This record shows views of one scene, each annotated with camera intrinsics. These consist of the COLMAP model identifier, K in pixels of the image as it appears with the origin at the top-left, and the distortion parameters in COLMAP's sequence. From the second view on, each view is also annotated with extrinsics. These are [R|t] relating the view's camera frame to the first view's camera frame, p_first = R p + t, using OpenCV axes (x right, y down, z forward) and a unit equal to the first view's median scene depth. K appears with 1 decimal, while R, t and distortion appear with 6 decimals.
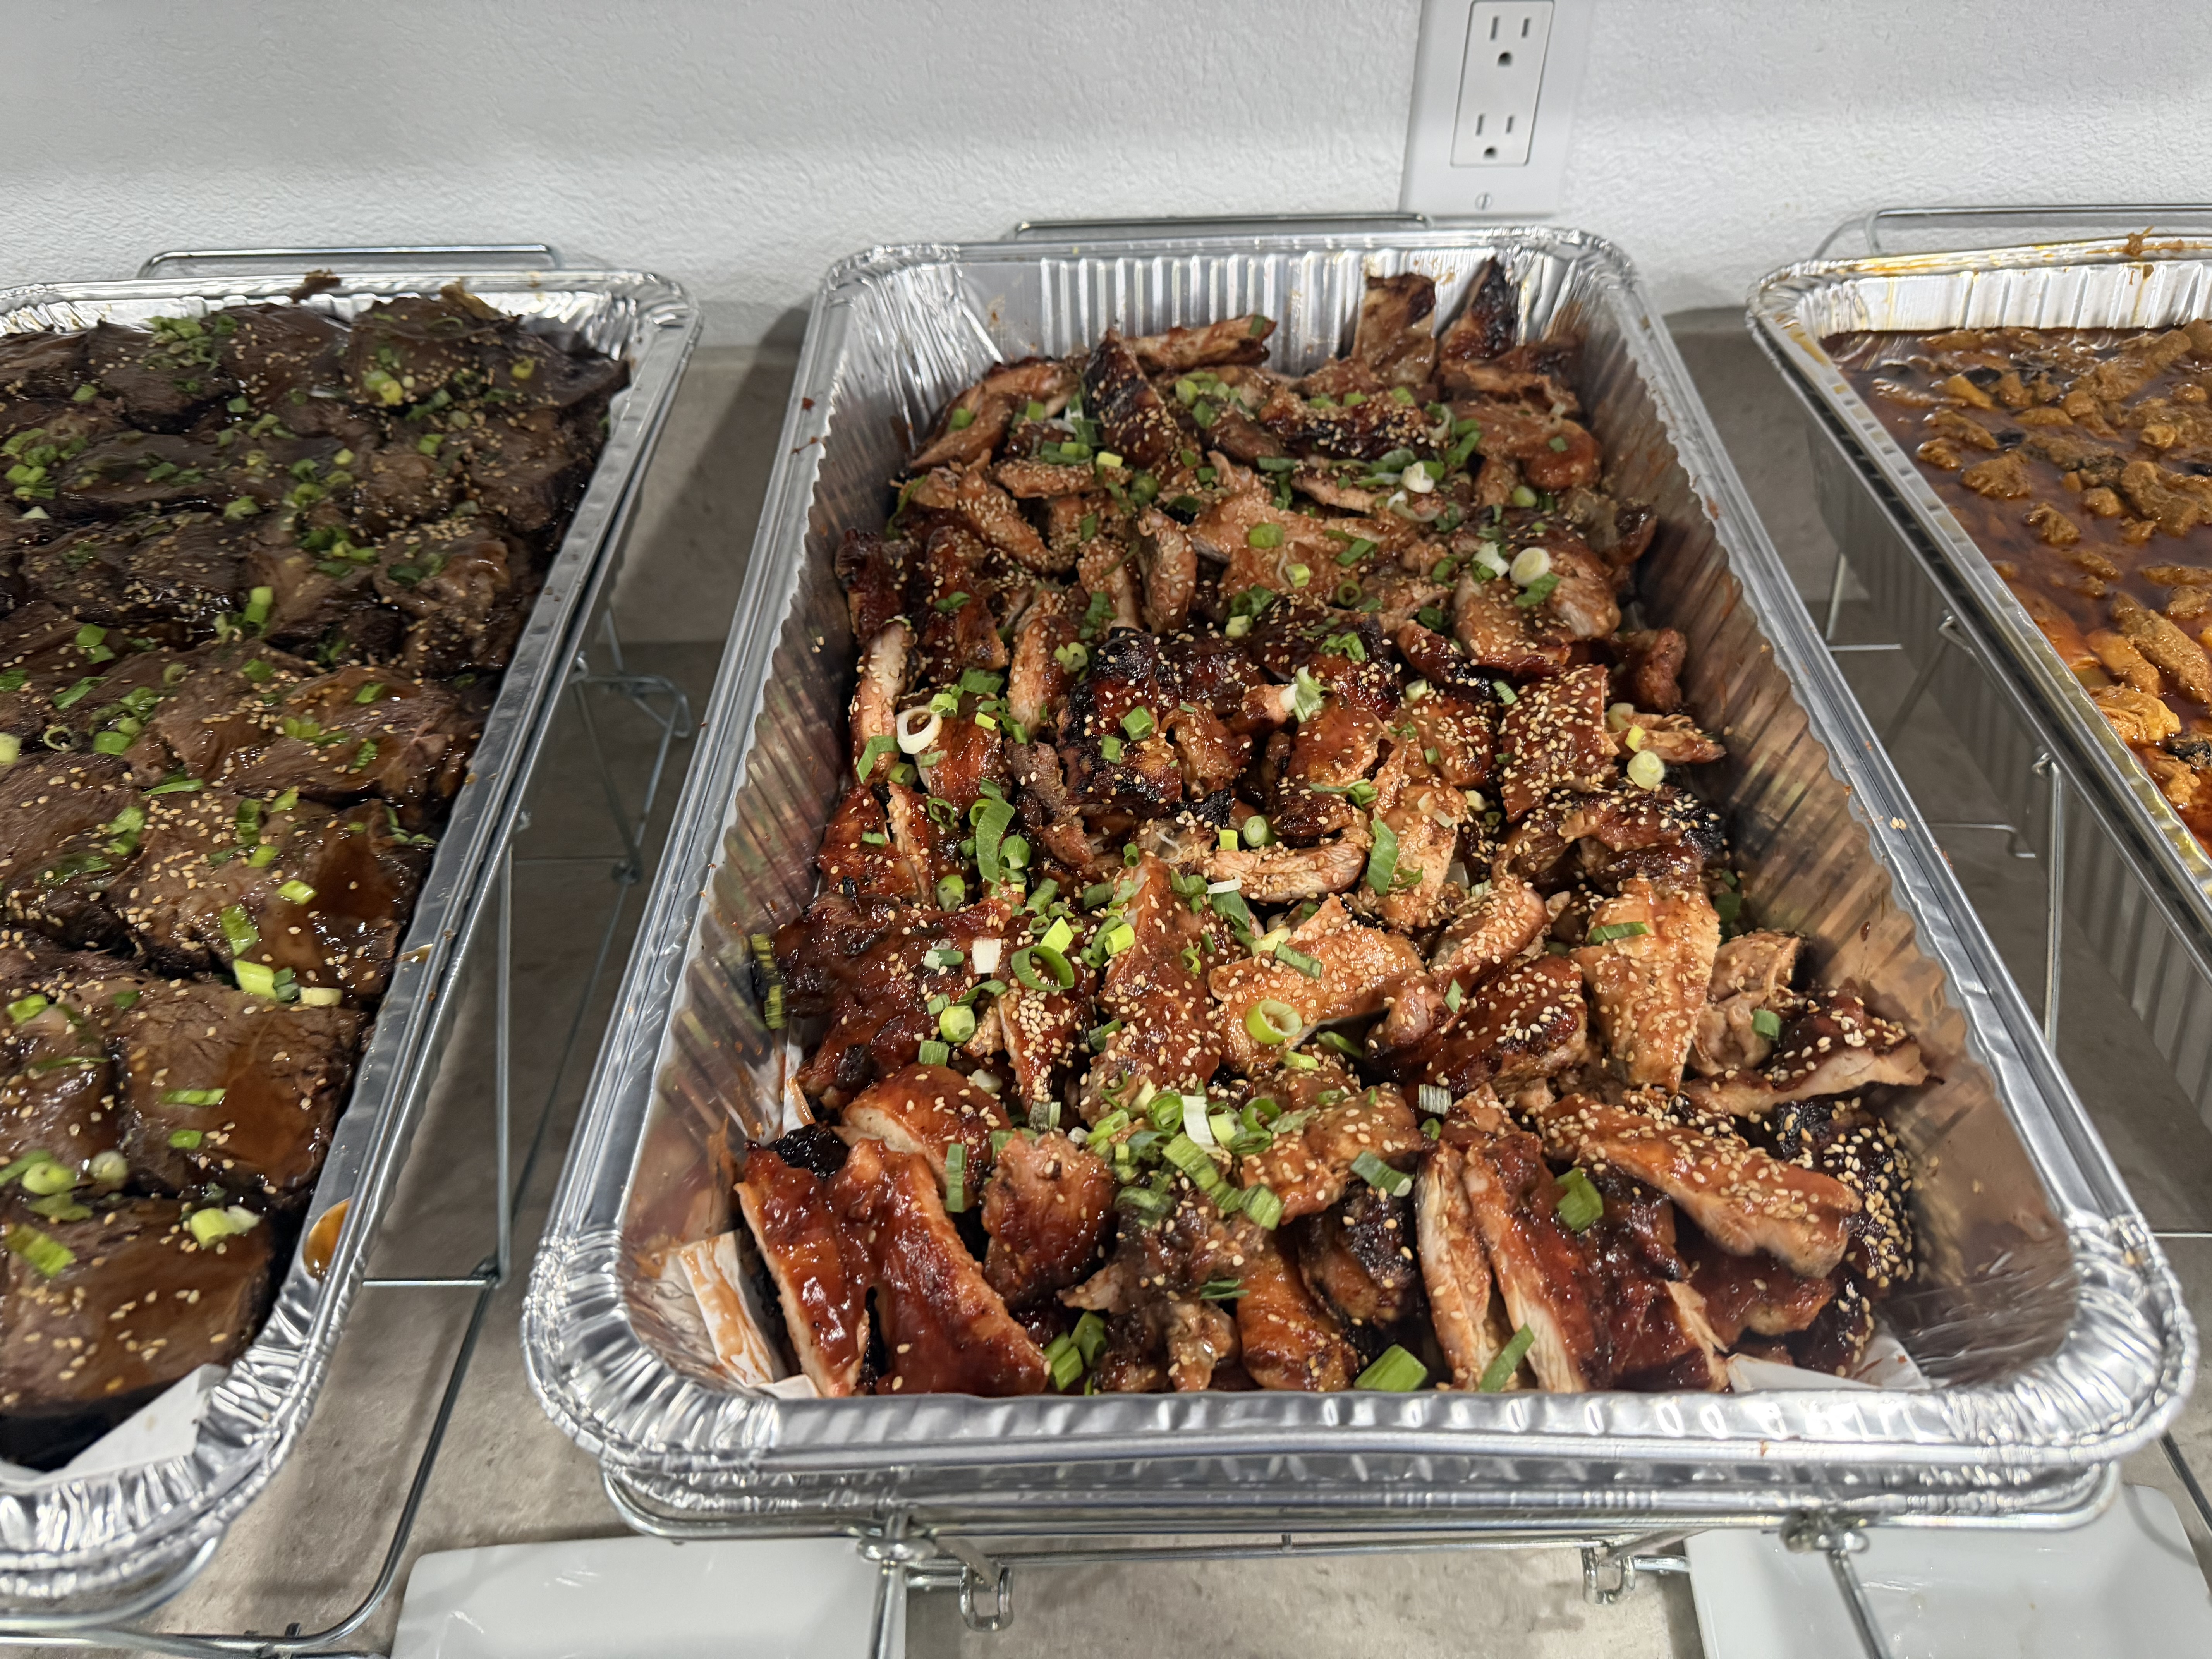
lens RADIAL K [[1746.4, 0, 1109.6], [0, 1746.4, 872.7], [0, 0, 1]] dist [0.093715, -0.041259]
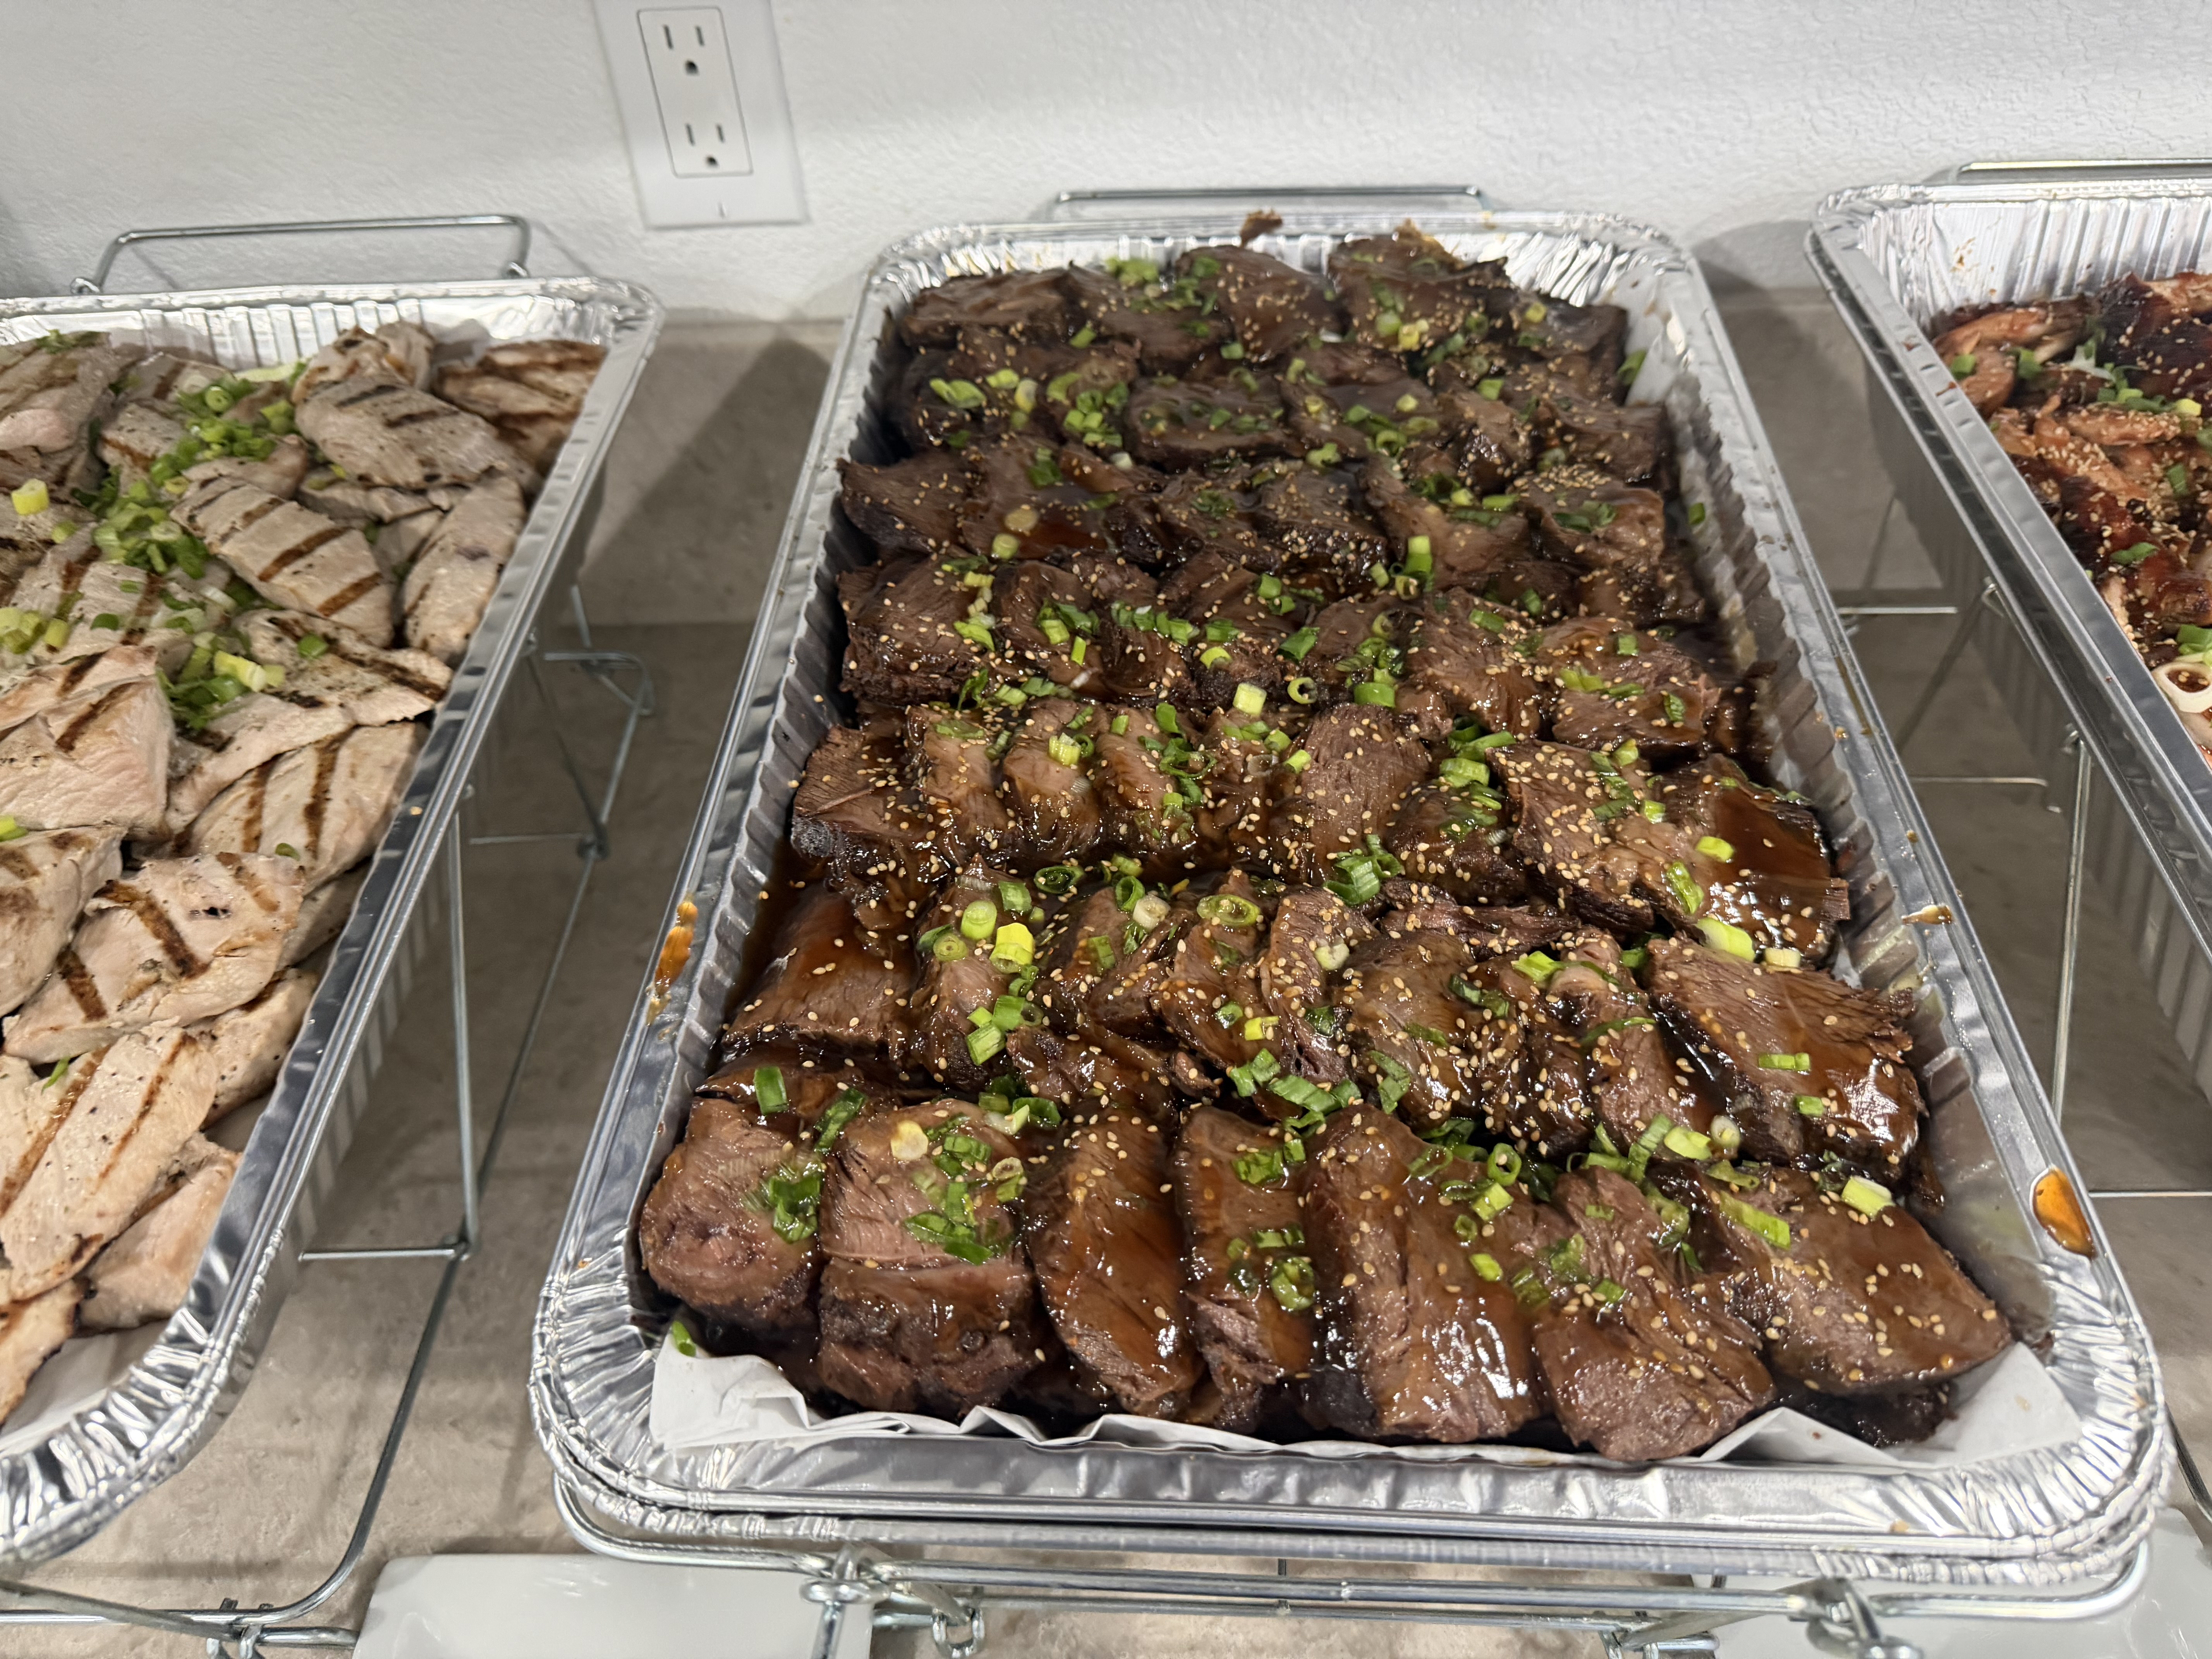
lens RADIAL K [[1746.4, 0, 1109.6], [0, 1746.4, 872.7], [0, 0, 1]] dist [0.093715, -0.041259]
pose [[0.997649, 0.005631, 0.068295, -0.626068], [-0.006149, 0.999954, 0.007379, 0.013747], [-0.068250, -0.007782, 0.997638, 0.057097]]
